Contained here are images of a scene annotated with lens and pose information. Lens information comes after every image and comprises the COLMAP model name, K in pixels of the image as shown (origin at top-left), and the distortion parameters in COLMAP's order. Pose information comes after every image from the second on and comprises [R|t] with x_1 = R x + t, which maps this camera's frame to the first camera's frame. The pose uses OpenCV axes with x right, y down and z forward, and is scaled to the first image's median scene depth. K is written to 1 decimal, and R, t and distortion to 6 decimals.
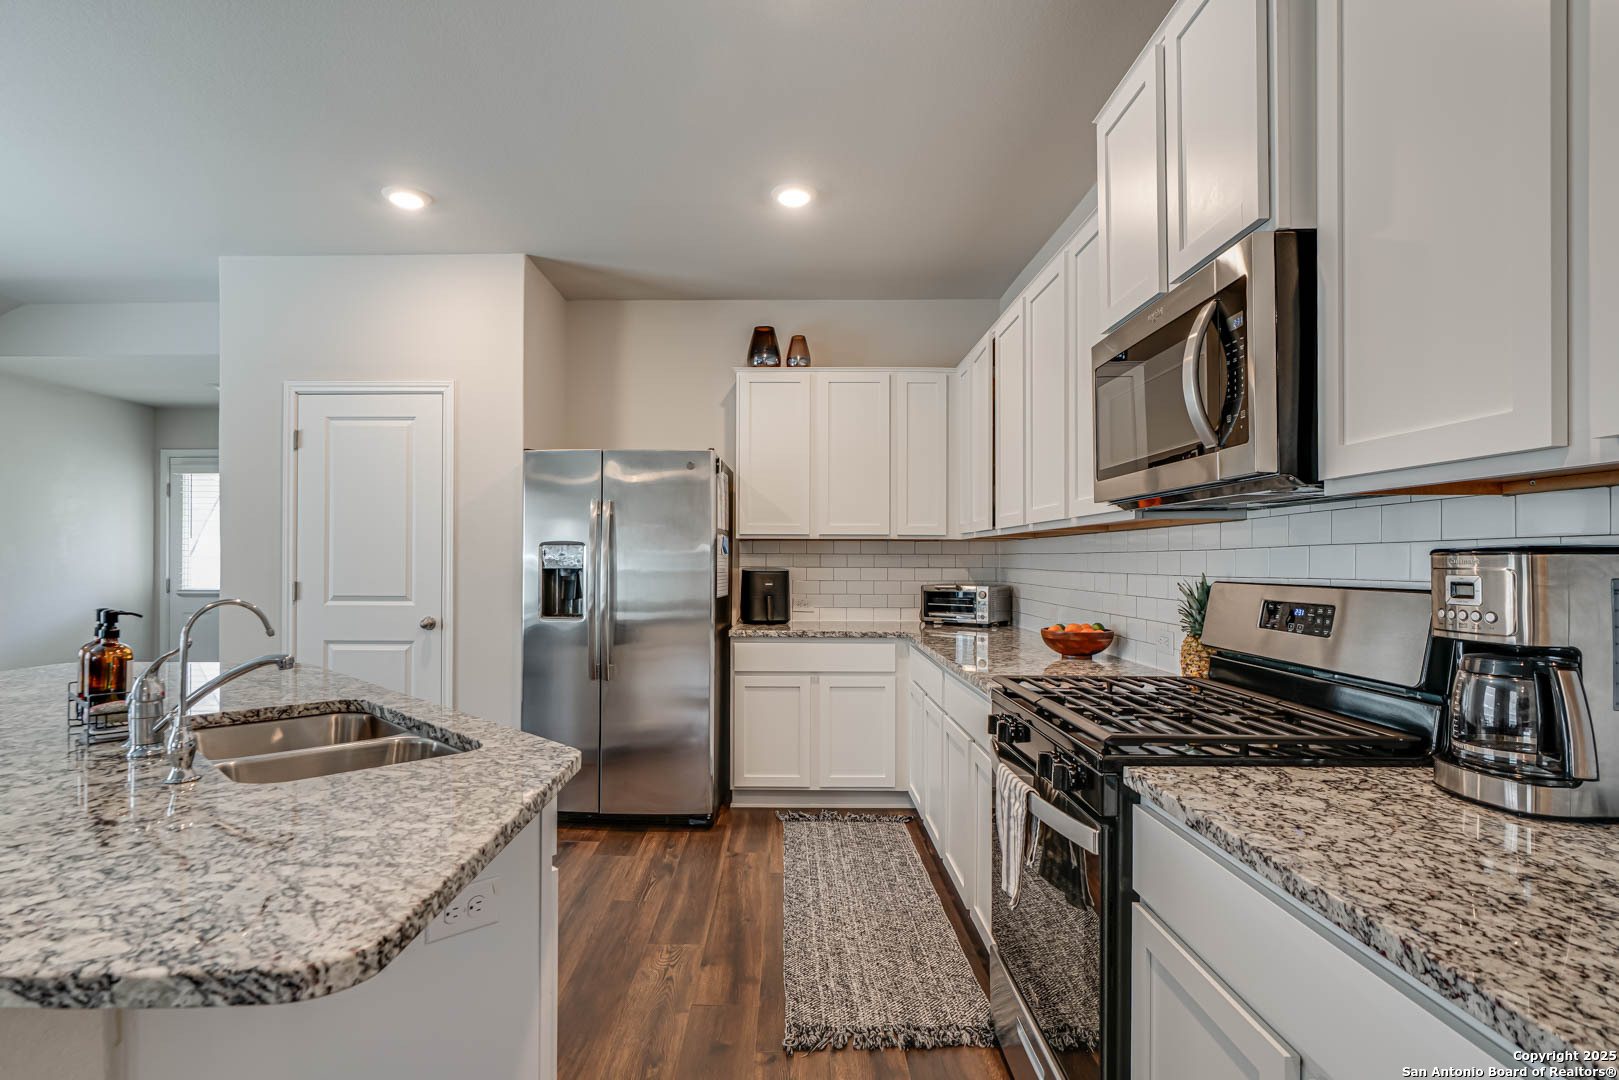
lens RADIAL K [[814.4, 0, 775.8], [0, 814.4, 554.2], [0, 0, 1]] dist [-0.001089, -0.000615]
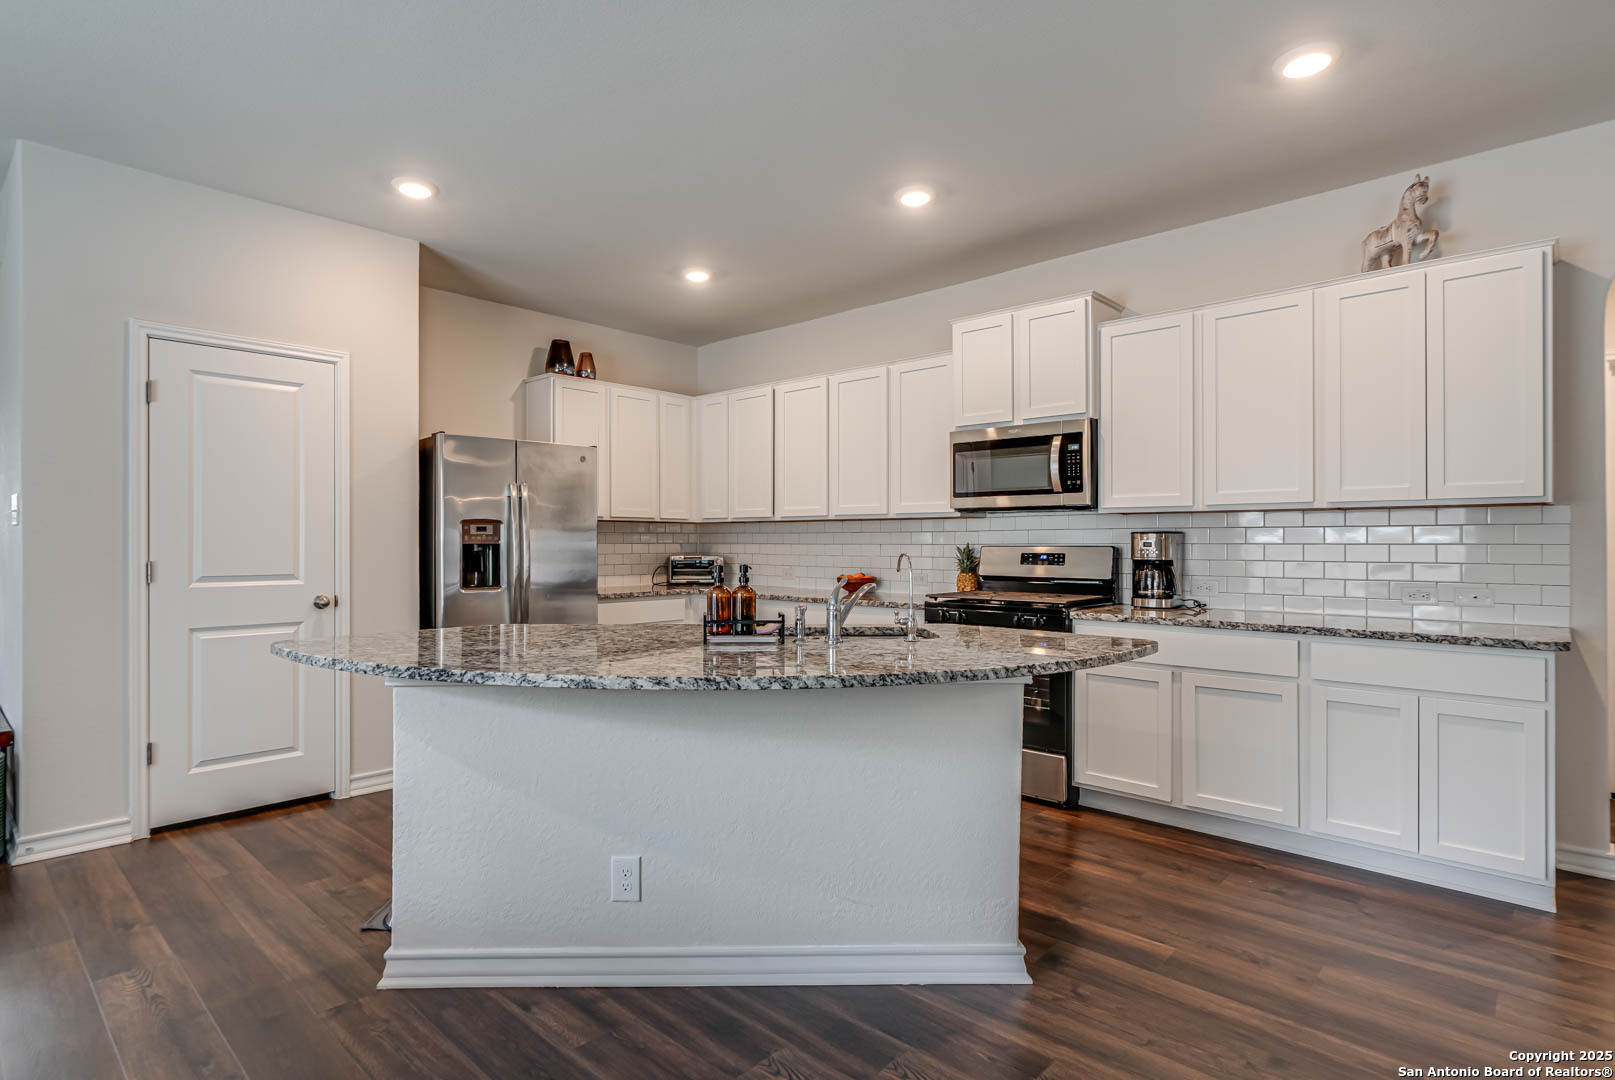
lens RADIAL K [[825.6, 0, 769.3], [0, 825.6, 537.1], [0, 0, 1]] dist [0.000870, 0.000445]
pose [[0.684050, 0.002583, 0.729430, -0.793801], [-0.004526, 0.999990, 0.000704, 0.005871], [-0.729421, -0.003783, 0.684055, -0.049983]]
